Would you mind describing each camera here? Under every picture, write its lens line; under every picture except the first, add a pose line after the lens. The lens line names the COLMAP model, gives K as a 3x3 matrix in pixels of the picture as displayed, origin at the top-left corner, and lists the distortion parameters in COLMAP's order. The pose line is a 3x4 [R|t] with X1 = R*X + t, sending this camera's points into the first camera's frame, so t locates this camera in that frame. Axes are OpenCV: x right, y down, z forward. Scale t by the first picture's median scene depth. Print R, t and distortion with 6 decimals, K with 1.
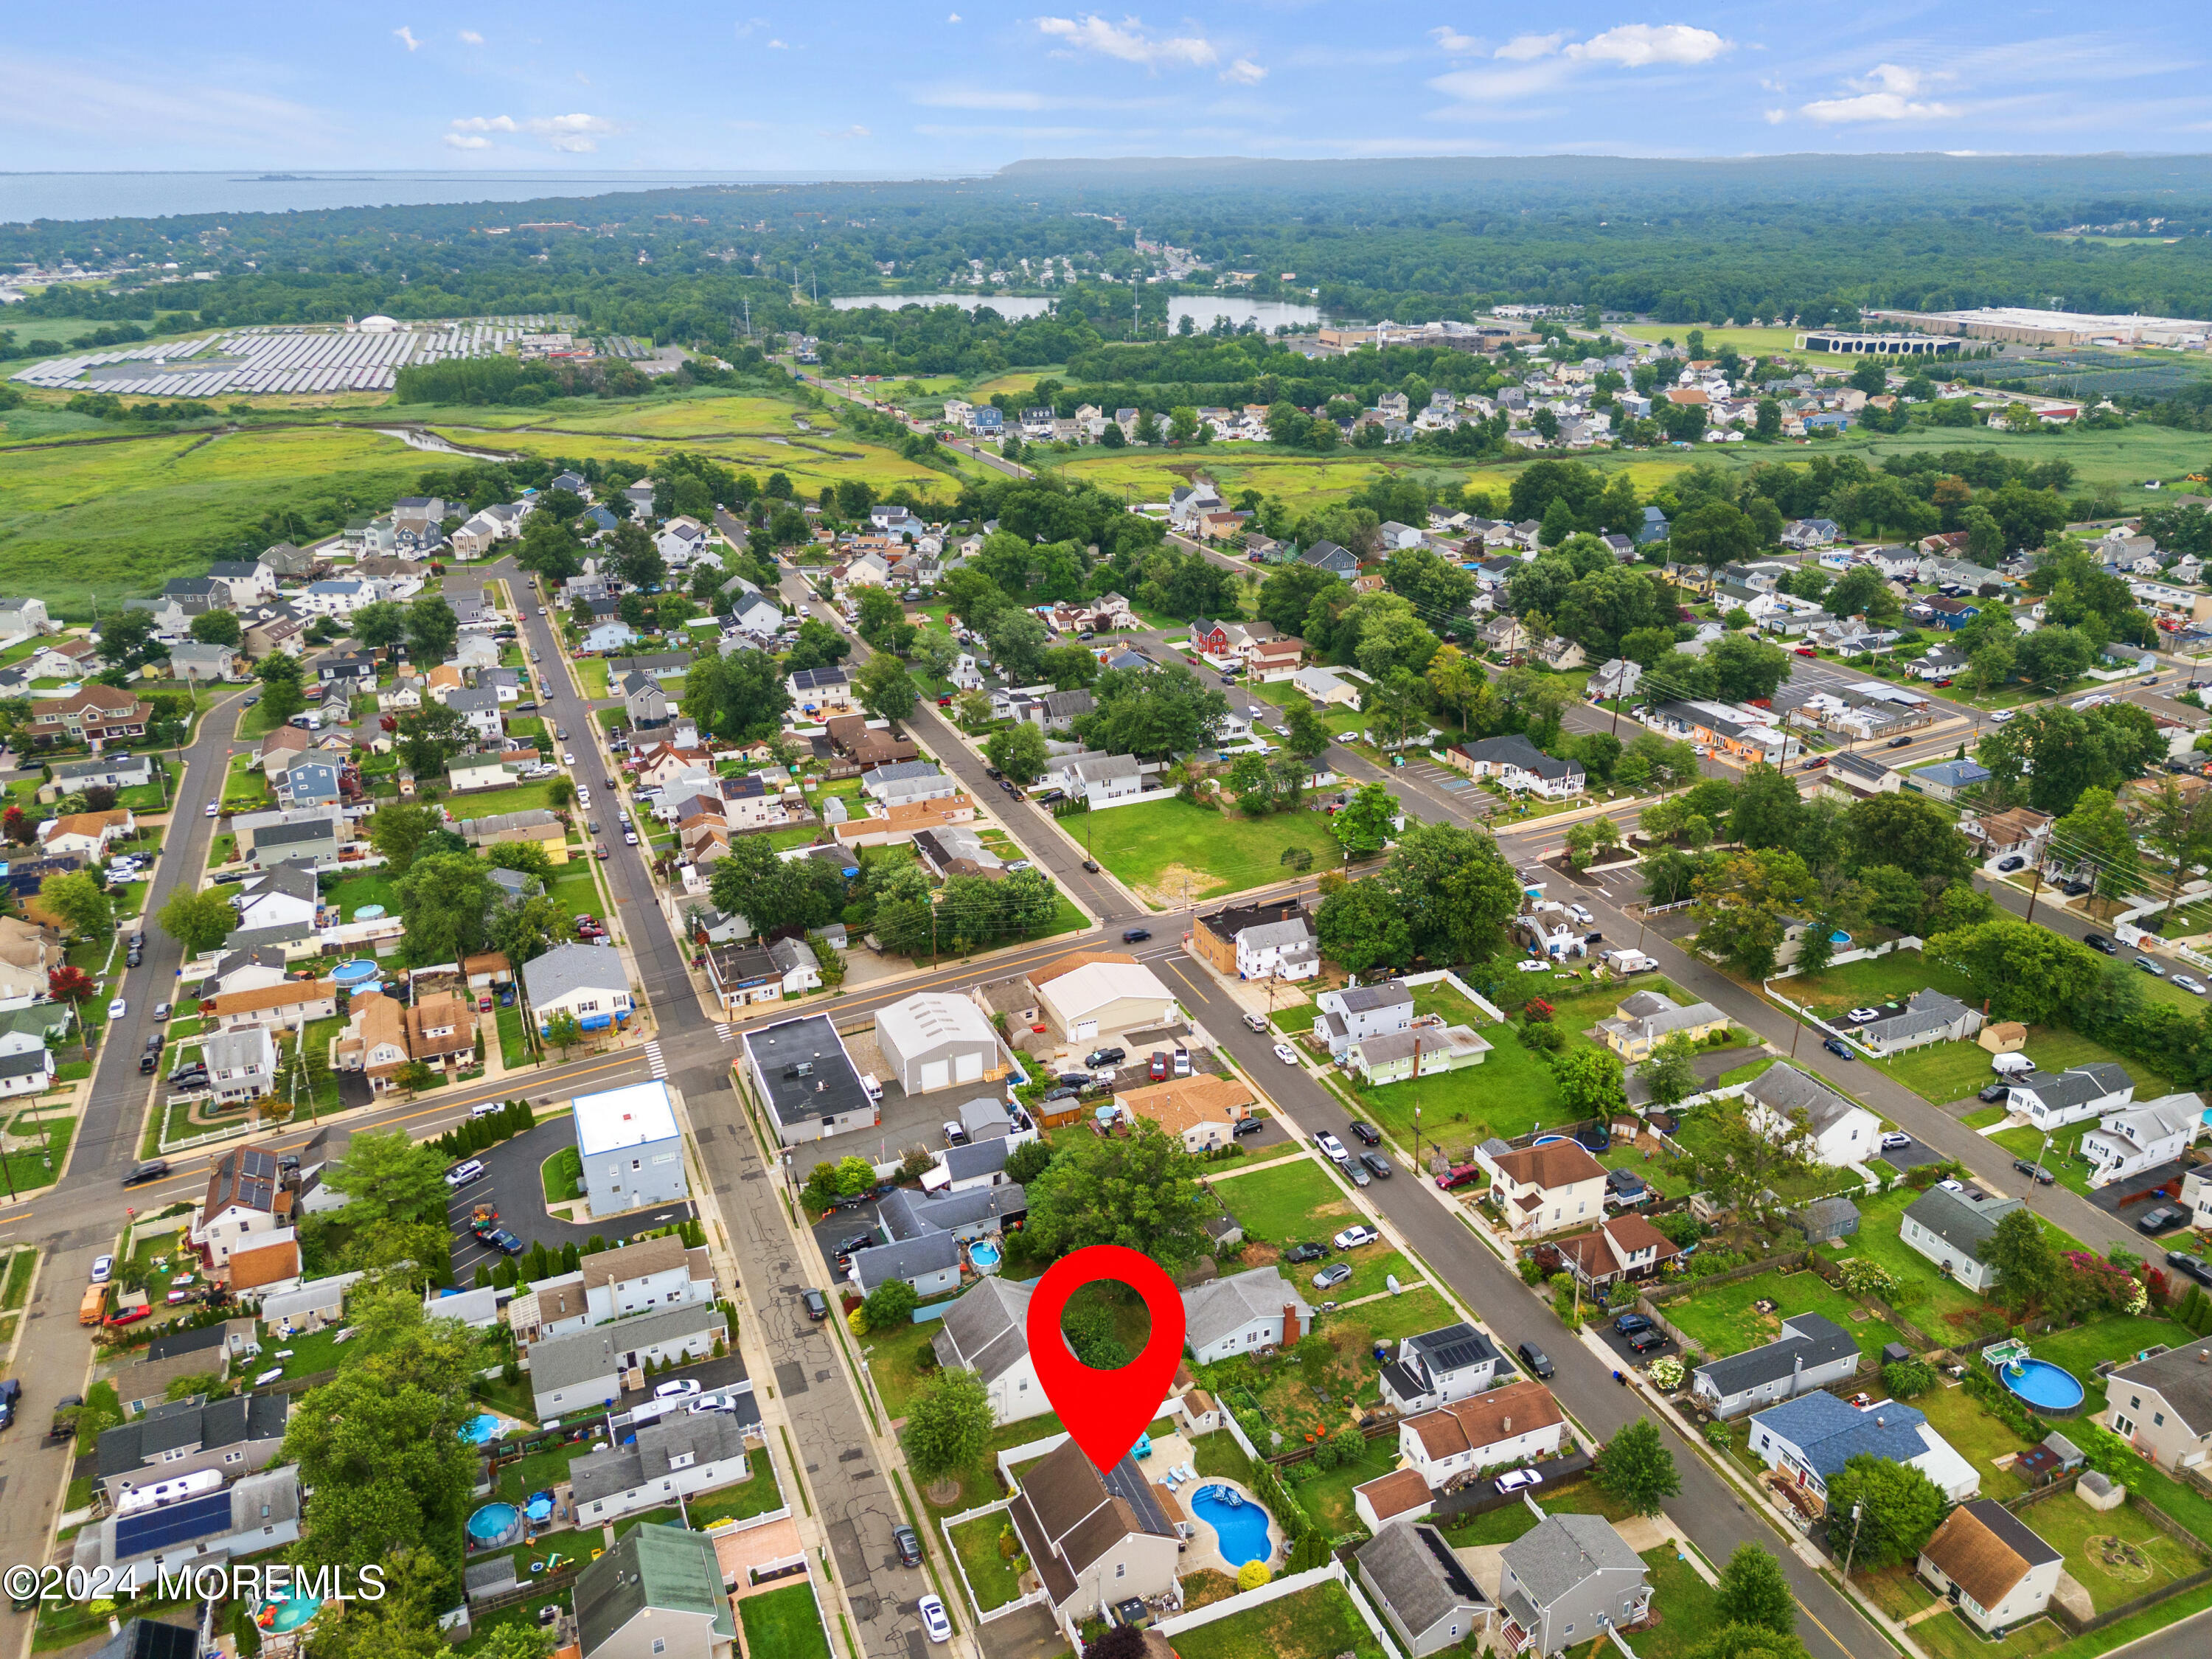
lens RADIAL K [[1634.1, 0, 1106.0], [0, 1634.1, 829.5], [0, 0, 1]] dist [0.062146, -0.047516]
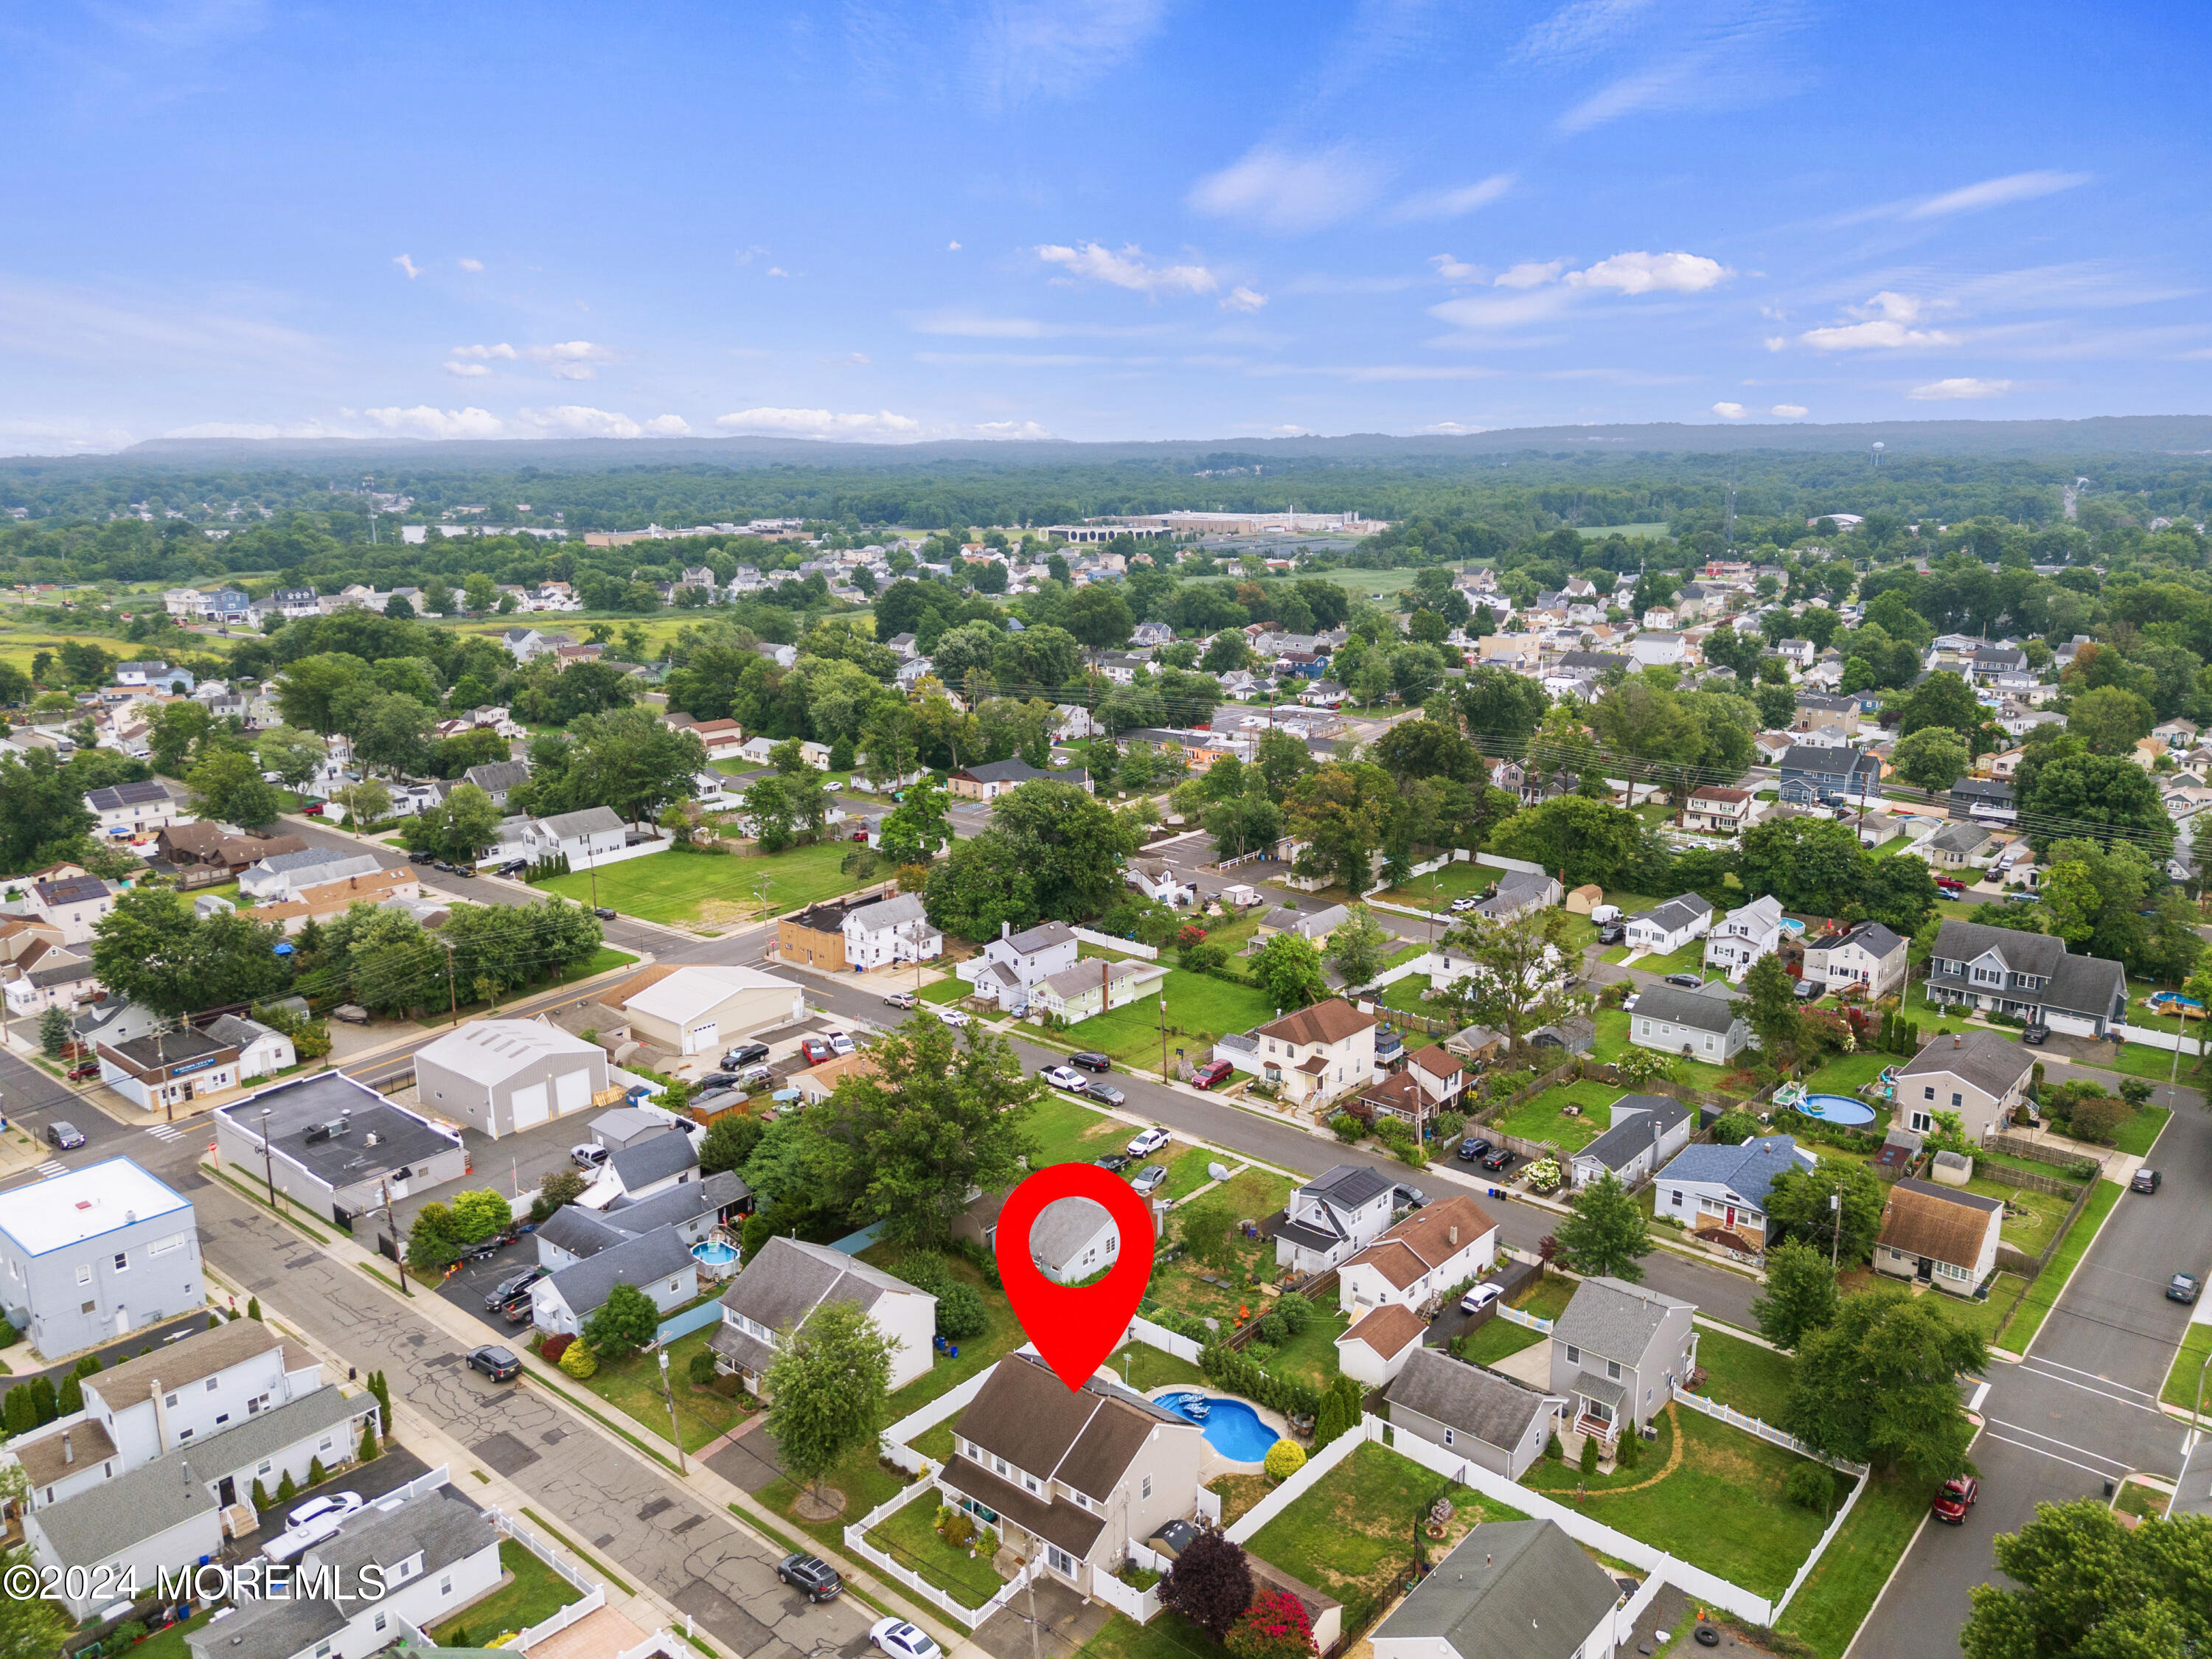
lens RADIAL K [[1622.8, 0, 1111.6], [0, 1622.8, 837.4], [0, 0, 1]] dist [0.092945, -0.109469]
pose [[0.892401, -0.103852, 0.439130, -0.191527], [0.169281, 0.979131, -0.112453, 0.166436], [-0.418287, 0.174690, 0.891358, 0.214637]]
